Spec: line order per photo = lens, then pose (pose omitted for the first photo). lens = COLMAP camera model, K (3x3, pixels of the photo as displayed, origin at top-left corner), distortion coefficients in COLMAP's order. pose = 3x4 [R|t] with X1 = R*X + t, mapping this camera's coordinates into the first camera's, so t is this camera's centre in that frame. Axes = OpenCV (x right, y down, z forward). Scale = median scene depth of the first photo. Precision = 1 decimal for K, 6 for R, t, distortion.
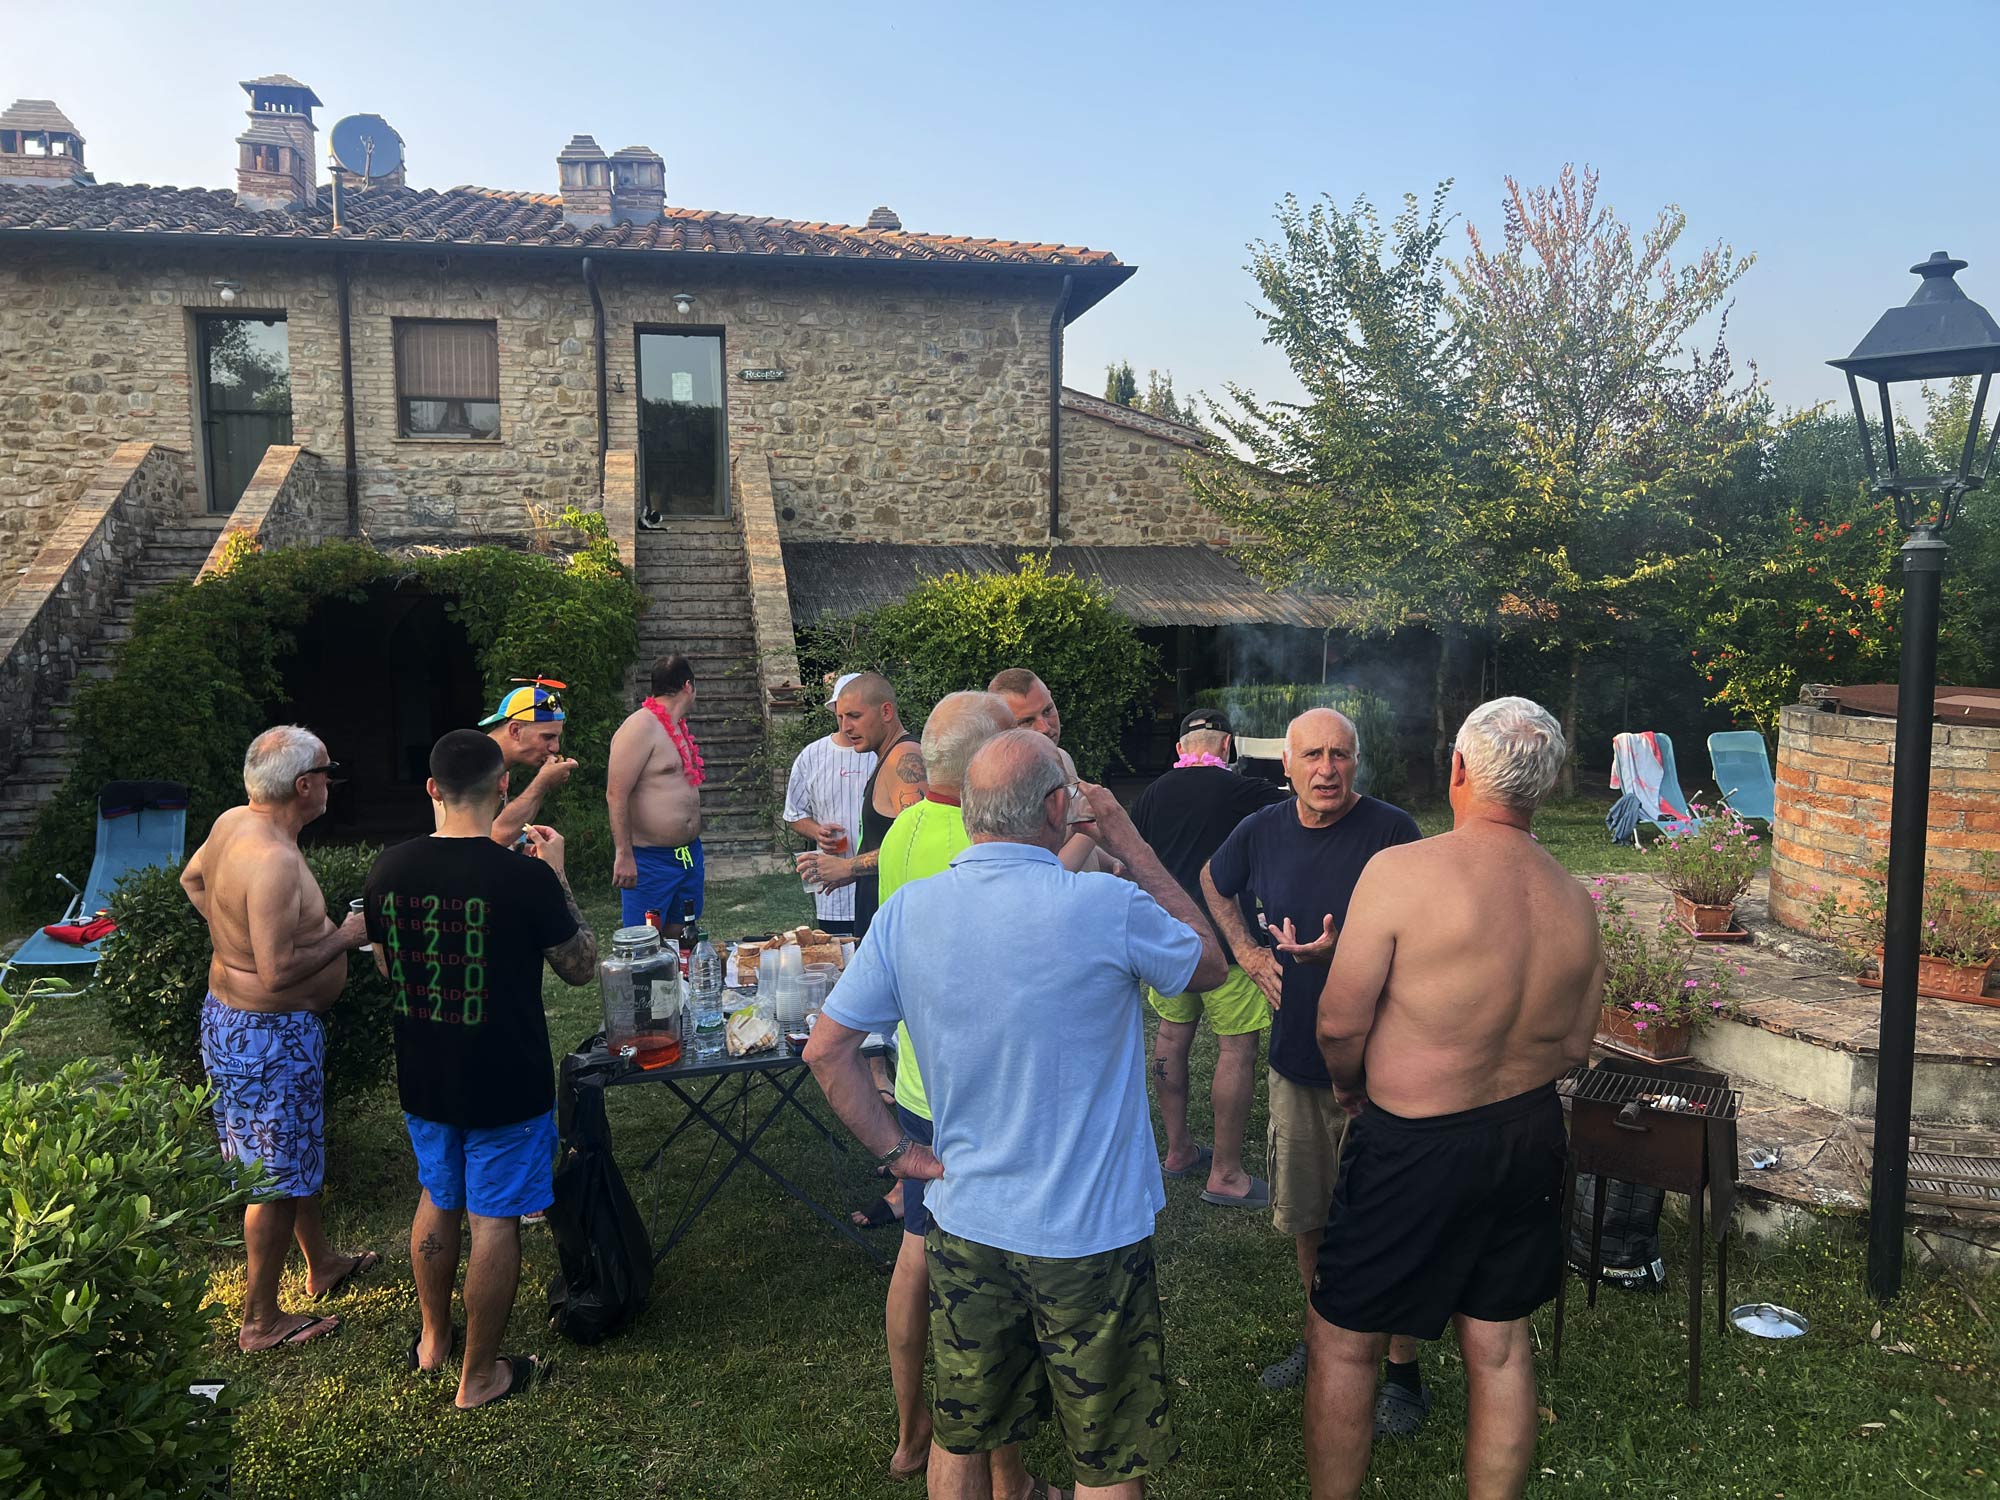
lens RADIAL K [[1525.2, 0, 1005.9], [0, 1525.2, 743.1], [0, 0, 1]] dist [0.028596, -0.001519]
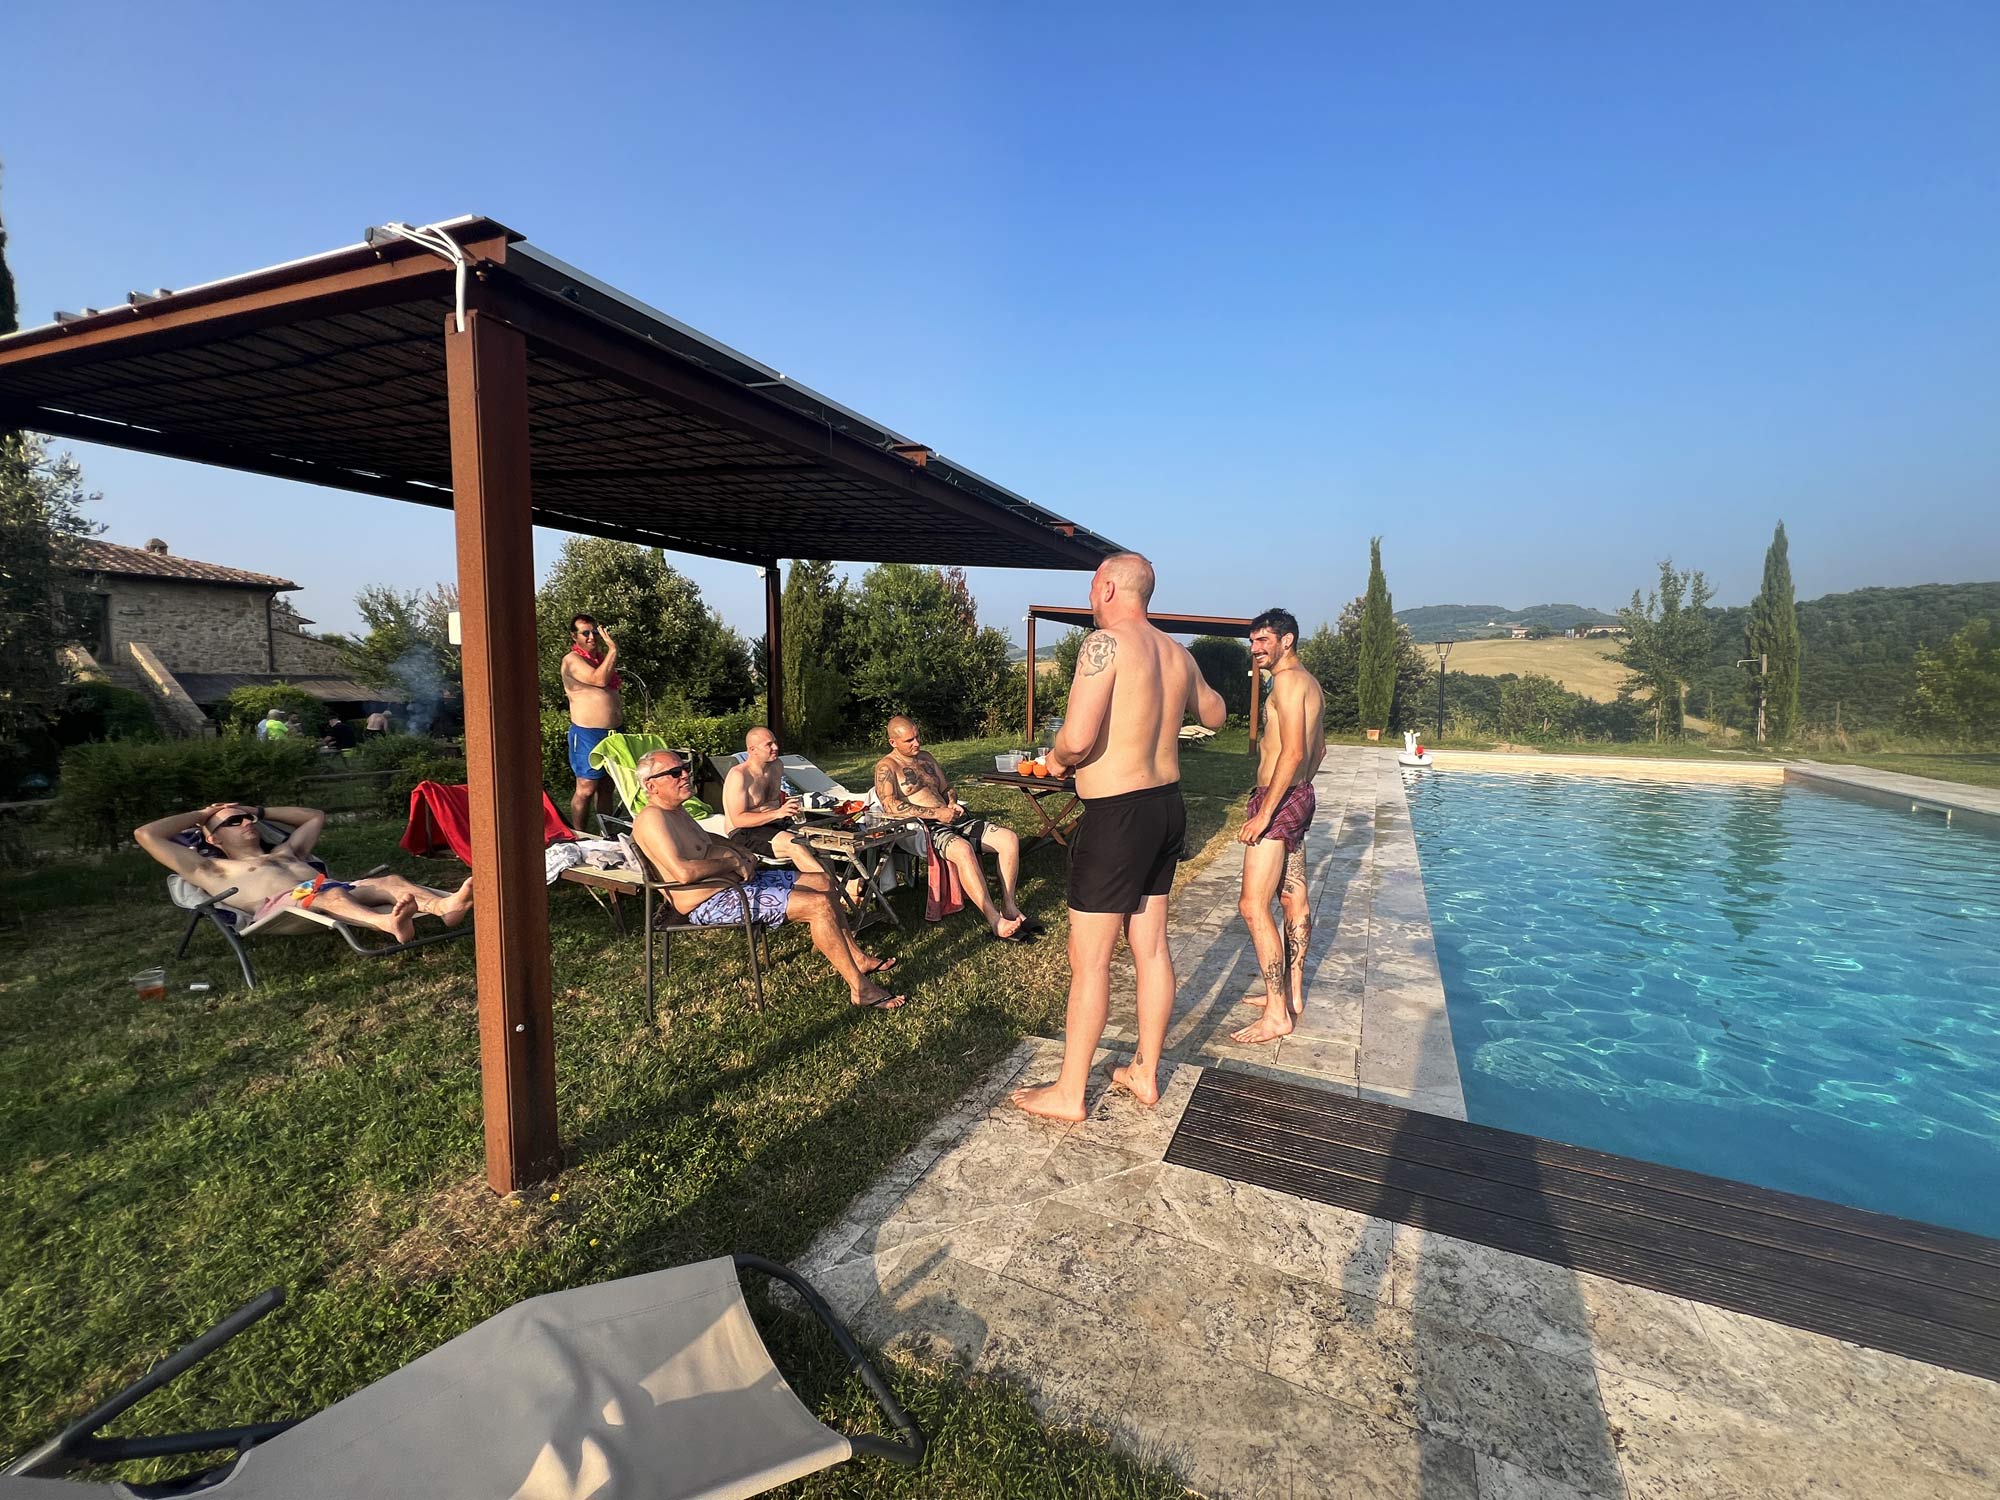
lens RADIAL K [[804.3, 0, 1000.5], [0, 804.3, 745.0], [0, 0, 1]] dist [0.000325, 0.000045]
pose [[0.632872, -0.054512, 0.772335, -0.295677], [0.075783, 0.997090, 0.008277, 0.104707], [-0.770539, 0.053292, 0.635161, -1.108787]]
